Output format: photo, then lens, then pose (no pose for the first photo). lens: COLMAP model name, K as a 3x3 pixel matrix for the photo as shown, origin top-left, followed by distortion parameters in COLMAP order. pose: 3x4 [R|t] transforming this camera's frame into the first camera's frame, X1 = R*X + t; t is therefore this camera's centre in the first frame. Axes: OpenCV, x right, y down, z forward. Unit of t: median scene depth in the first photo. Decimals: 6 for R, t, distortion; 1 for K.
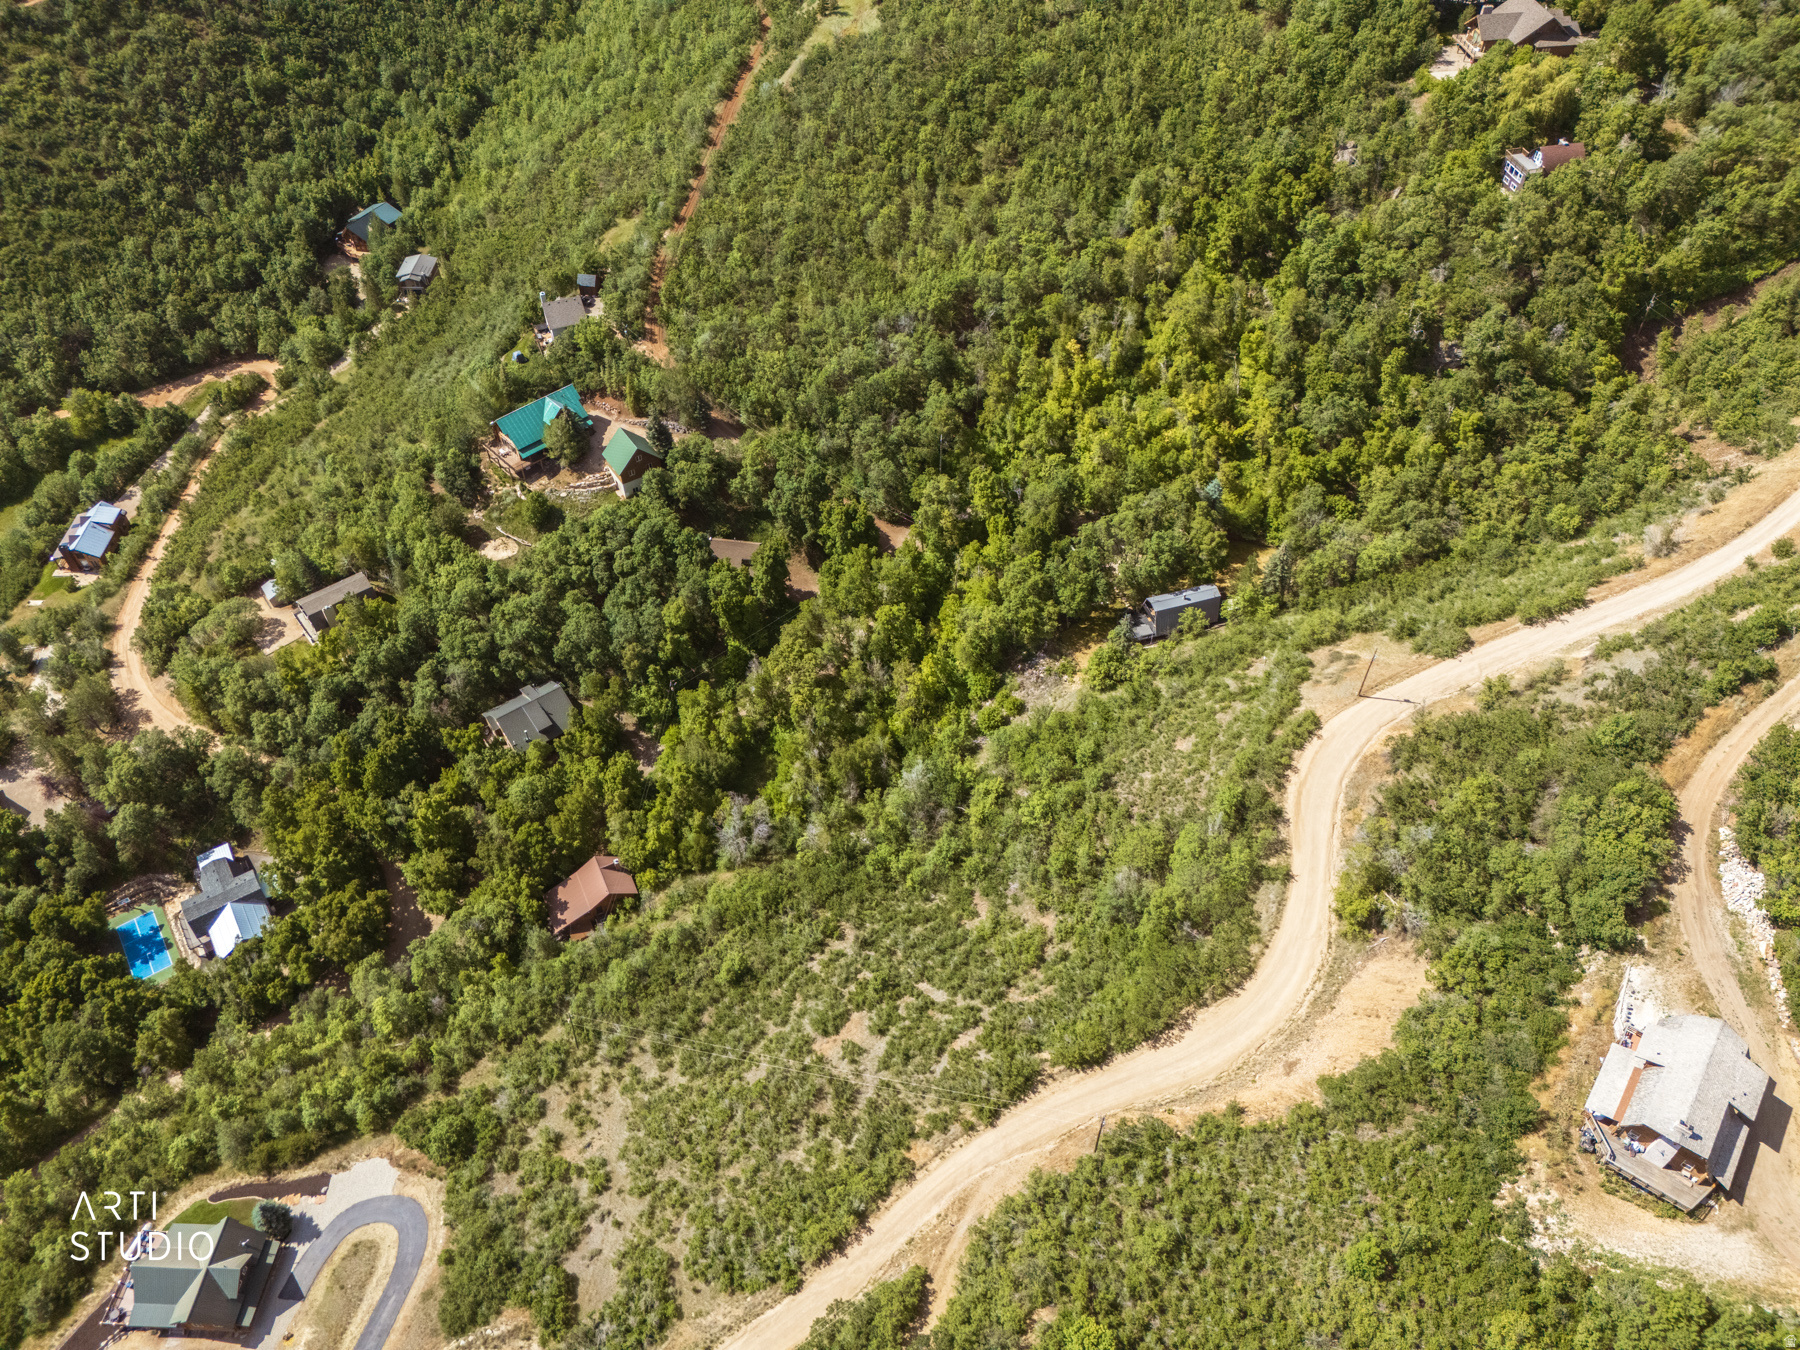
lens RADIAL K [[1325.5, 0, 905.9], [0, 1325.5, 671.8], [0, 0, 1]] dist [0.076082, -0.070890]
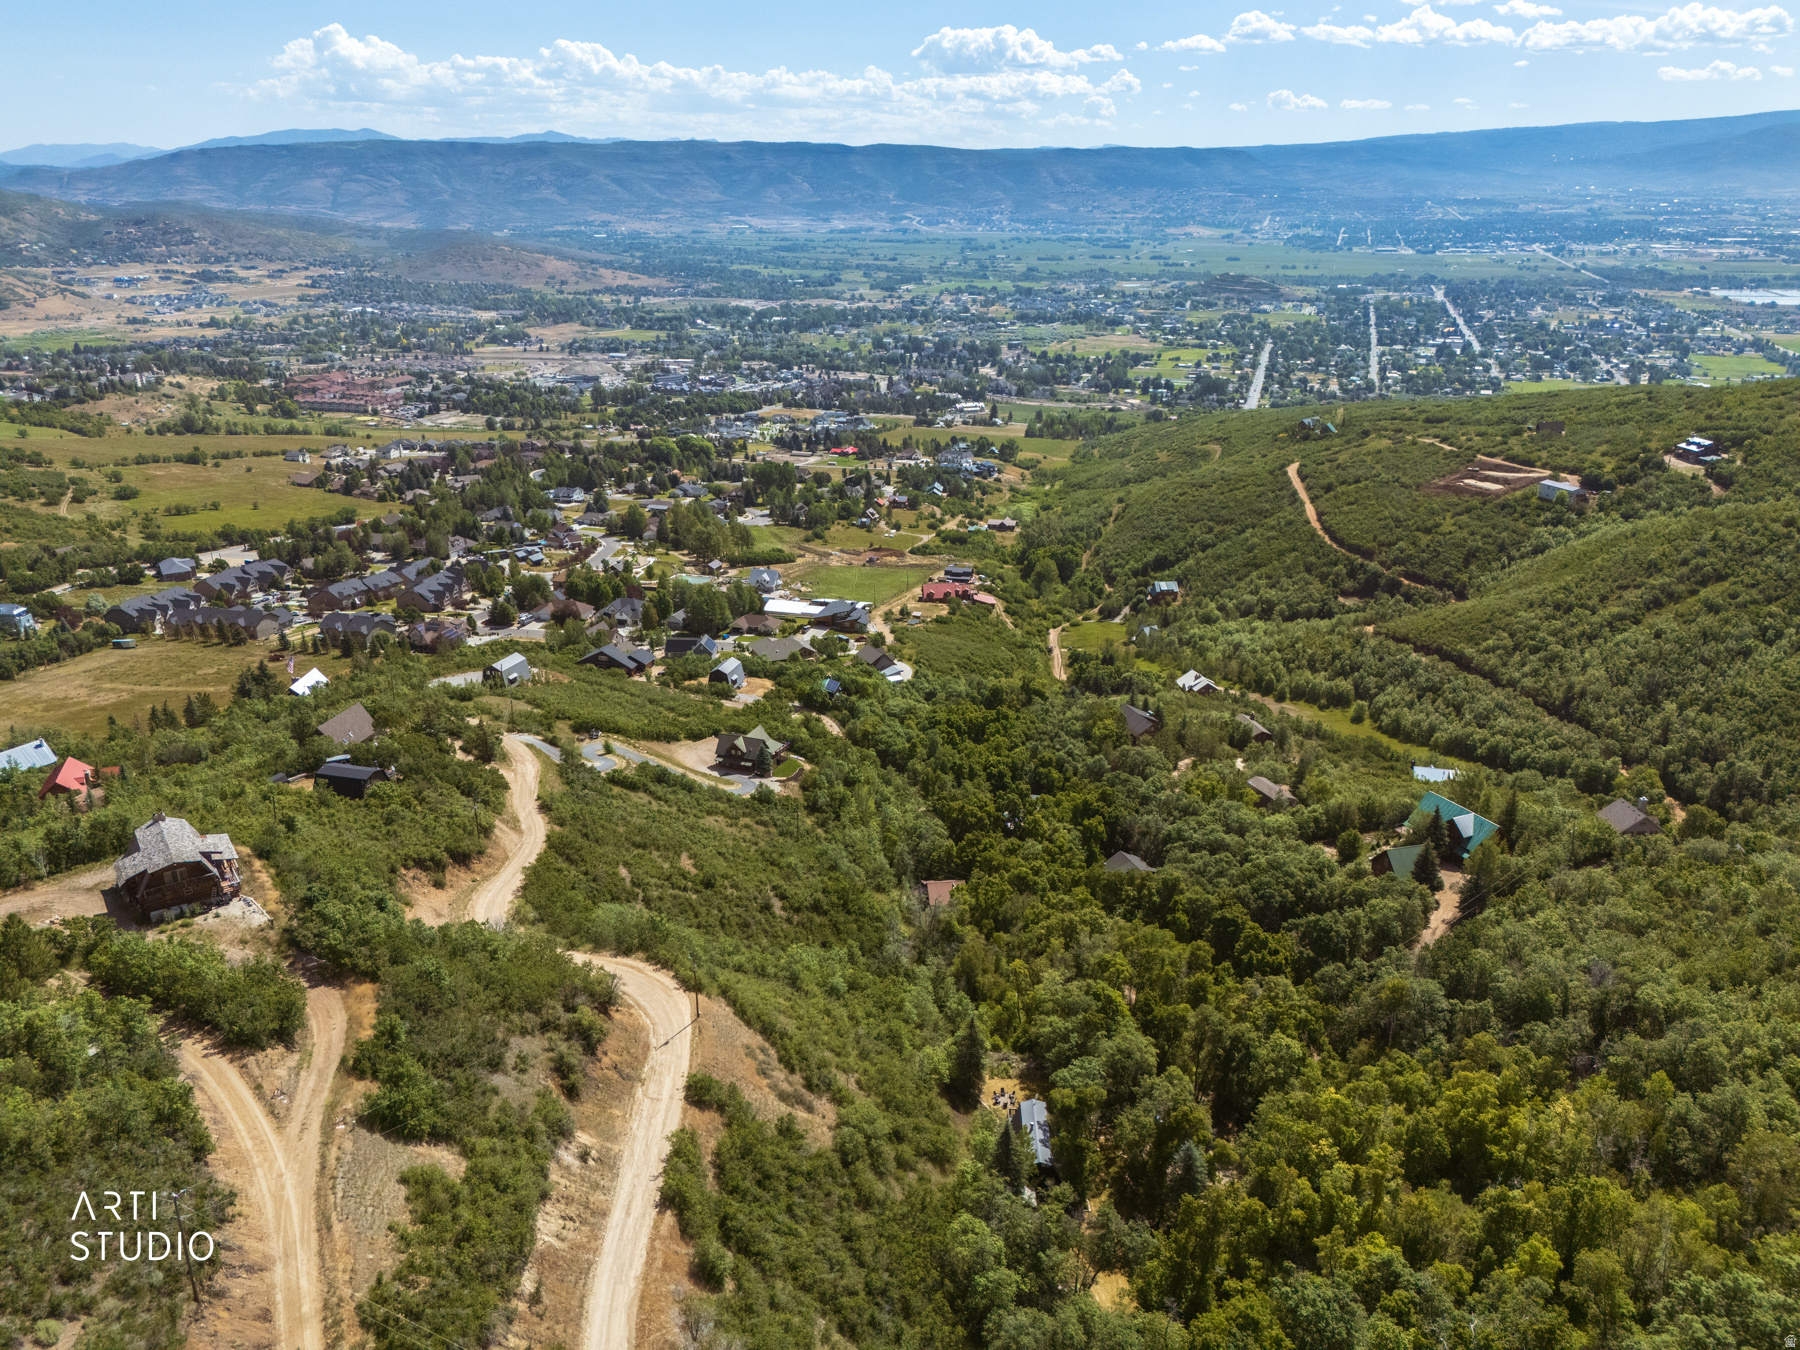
lens RADIAL K [[1325.5, 0, 905.9], [0, 1325.5, 671.8], [0, 0, 1]] dist [0.076082, -0.070890]
pose [[-0.318387, 0.332355, -0.887790, 1.042816], [-0.691807, 0.558819, 0.457302, -0.632865], [0.648100, 0.759778, 0.052005, 0.901234]]
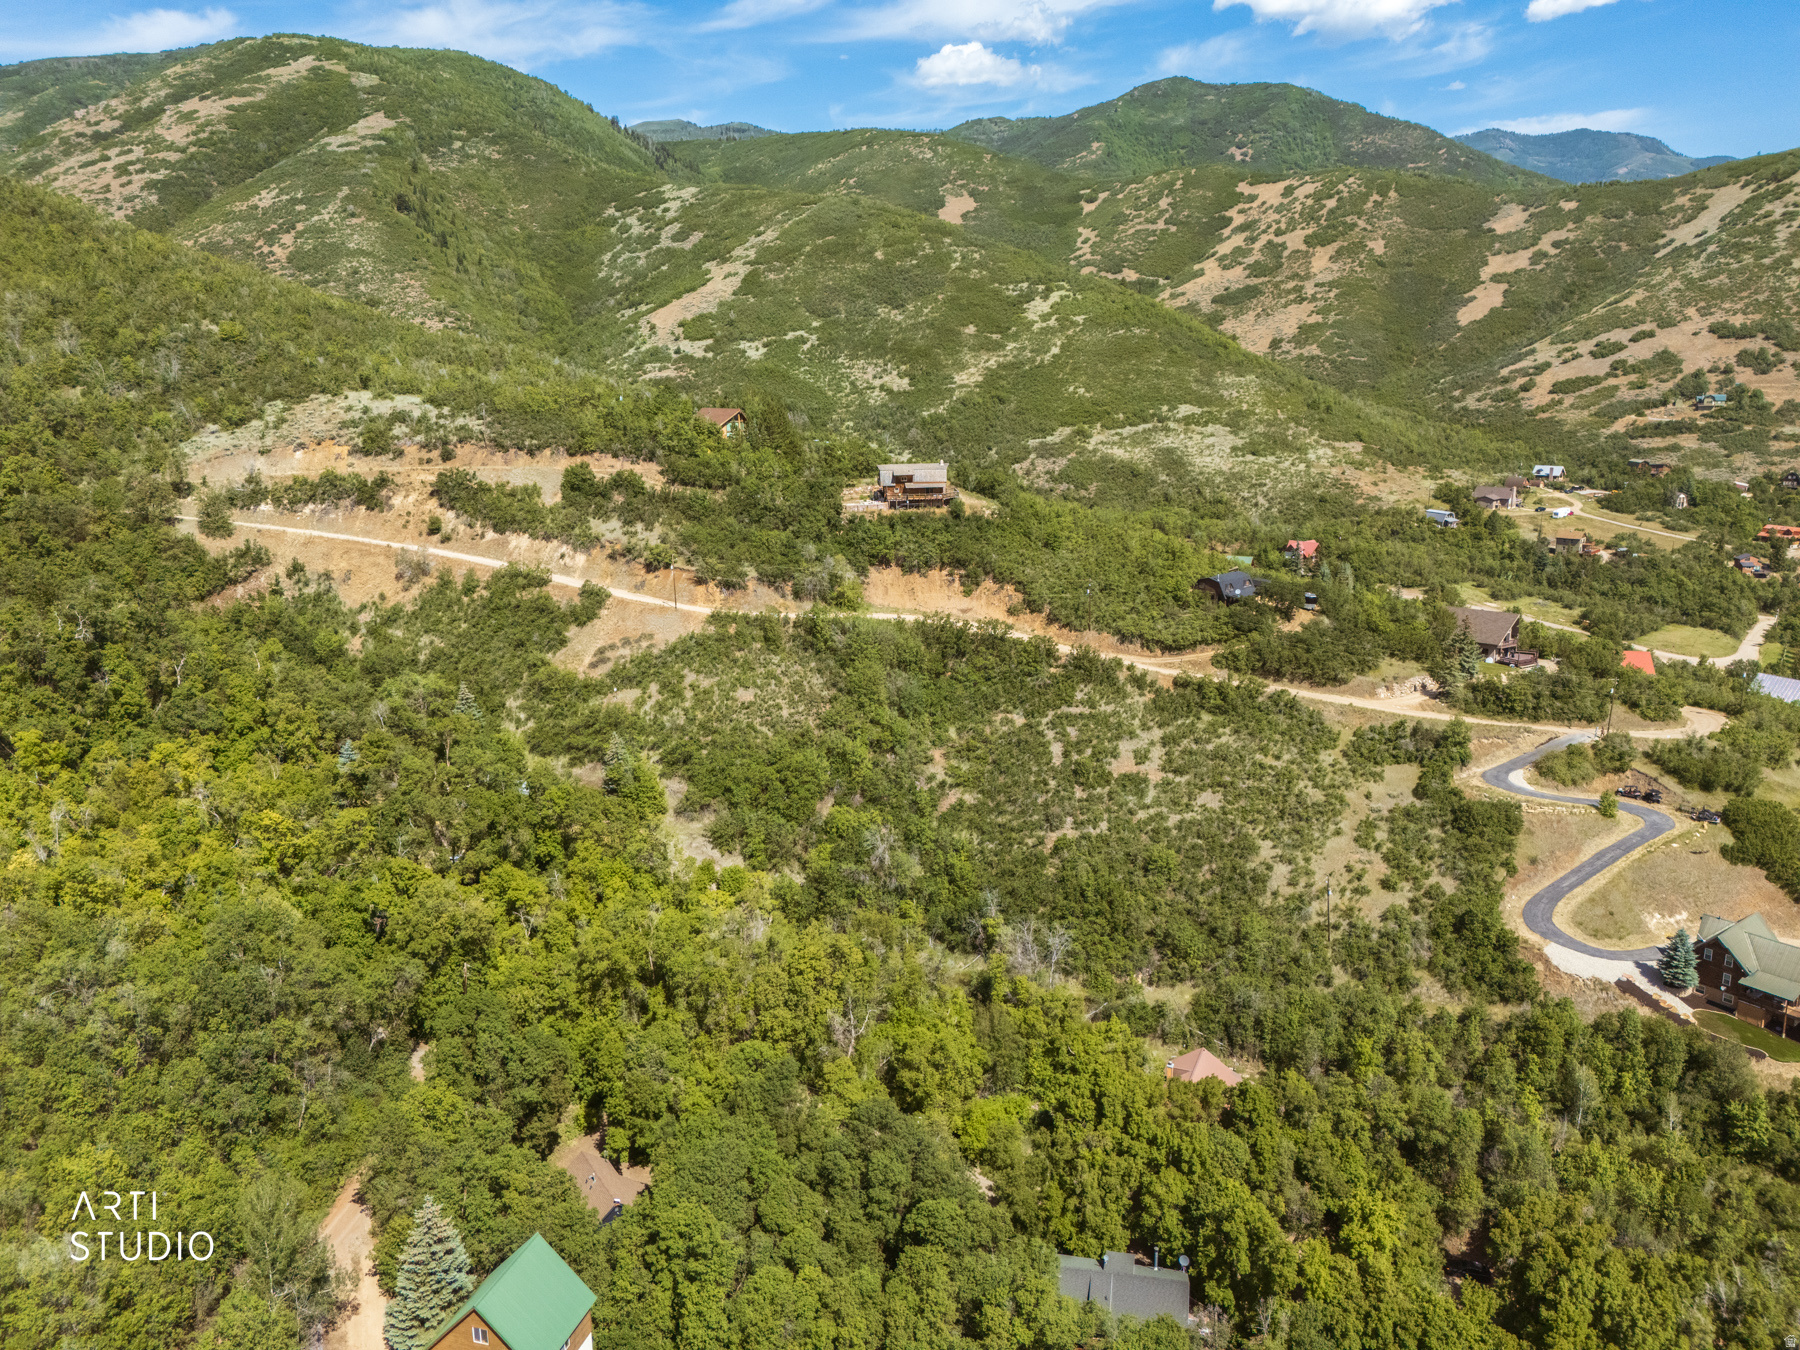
lens RADIAL K [[1316.9, 0, 896.9], [0, 1316.9, 678.9], [0, 0, 1]] dist [0.067879, -0.060558]
pose [[-0.651169, -0.167815, 0.740146, -0.758699], [0.571223, 0.533731, 0.623567, -0.624985], [-0.499683, 0.828836, -0.251690, 1.311736]]
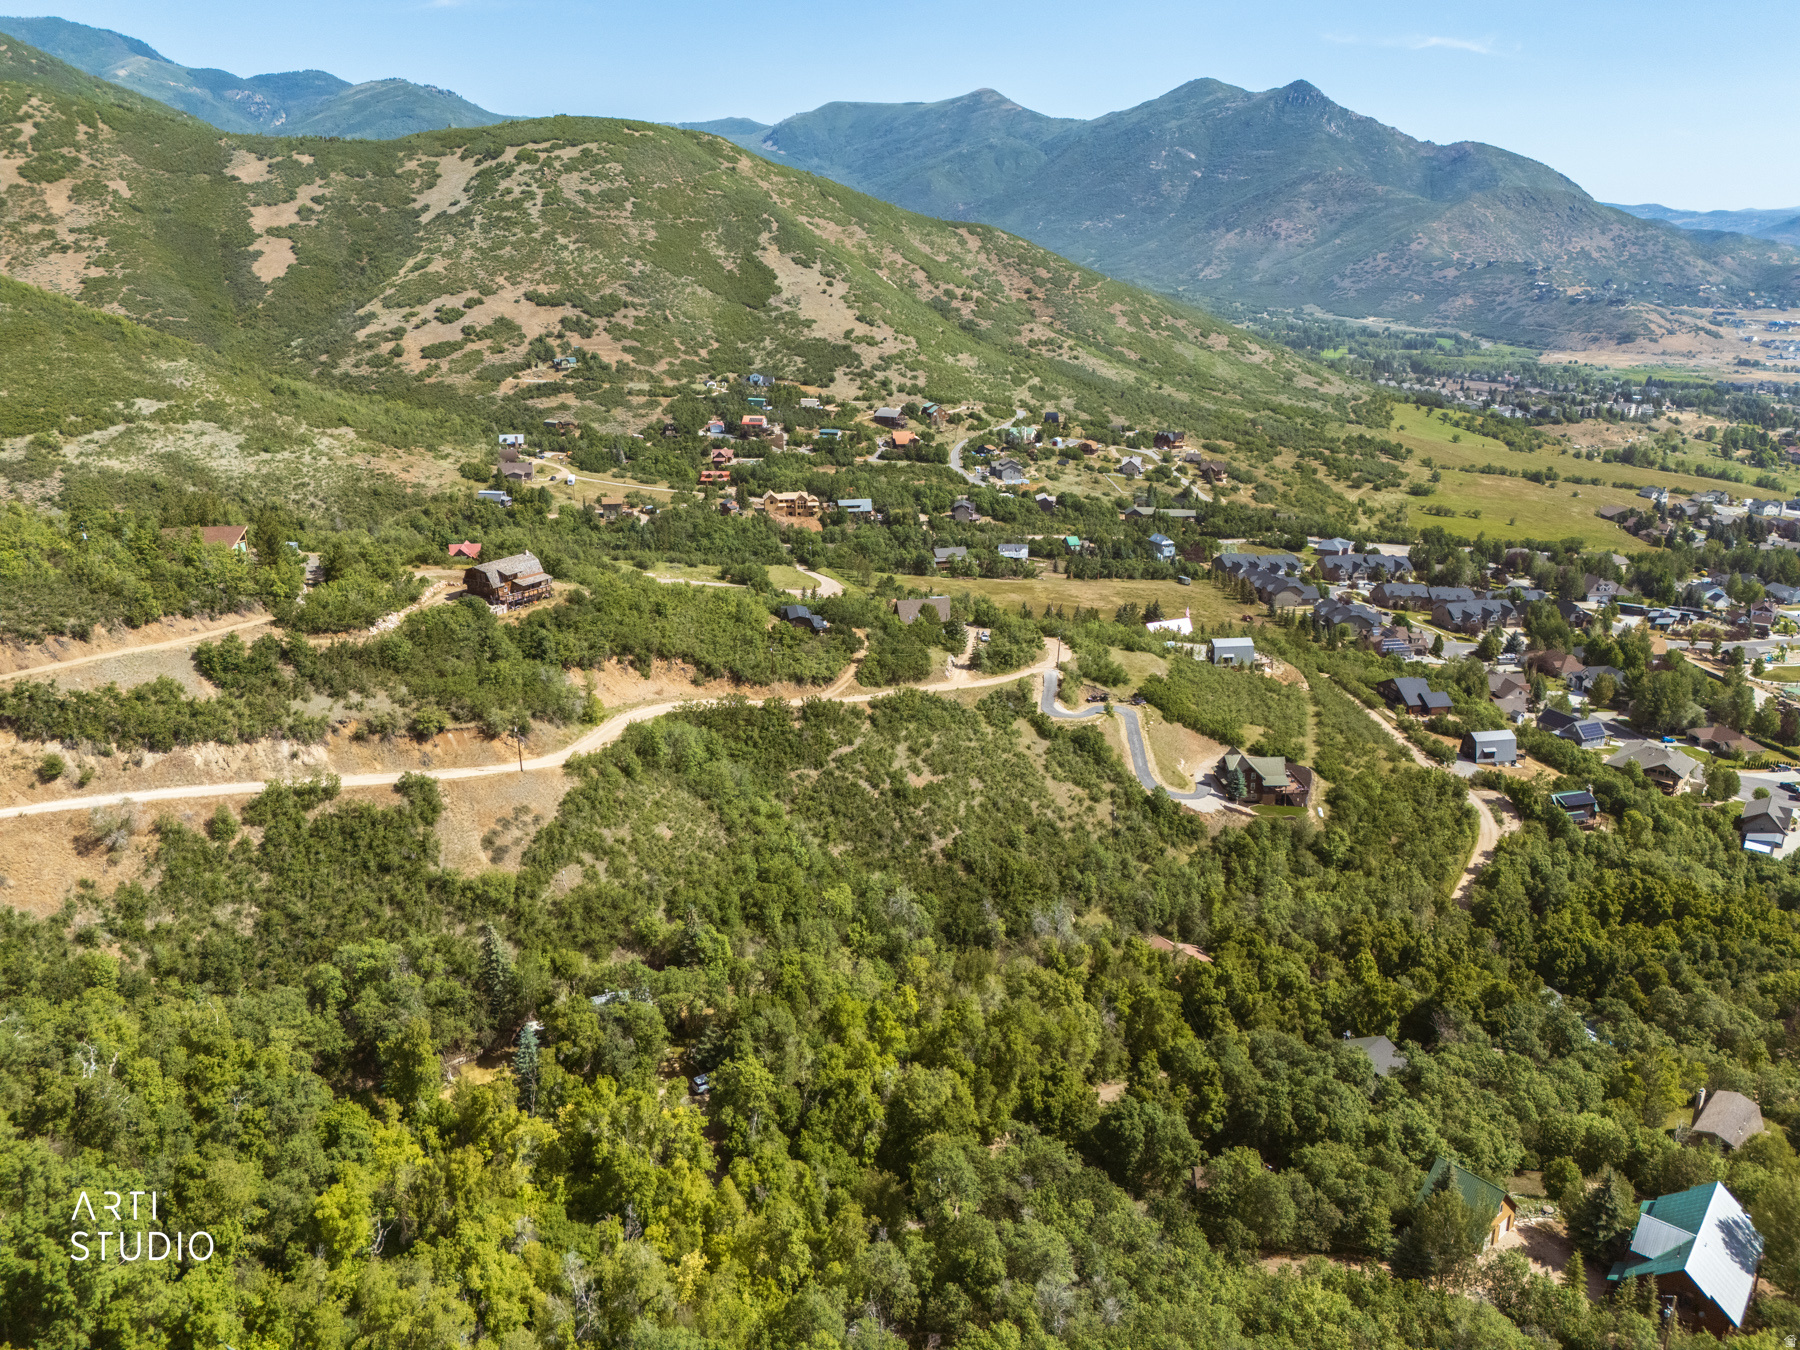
lens RADIAL K [[1325.5, 0, 905.9], [0, 1325.5, 671.8], [0, 0, 1]] dist [0.076082, -0.070890]
pose [[-0.992535, 0.045353, -0.113212, 0.138735], [-0.083804, 0.420796, 0.903276, -1.135668], [0.088605, 0.906021, -0.413854, 1.485866]]
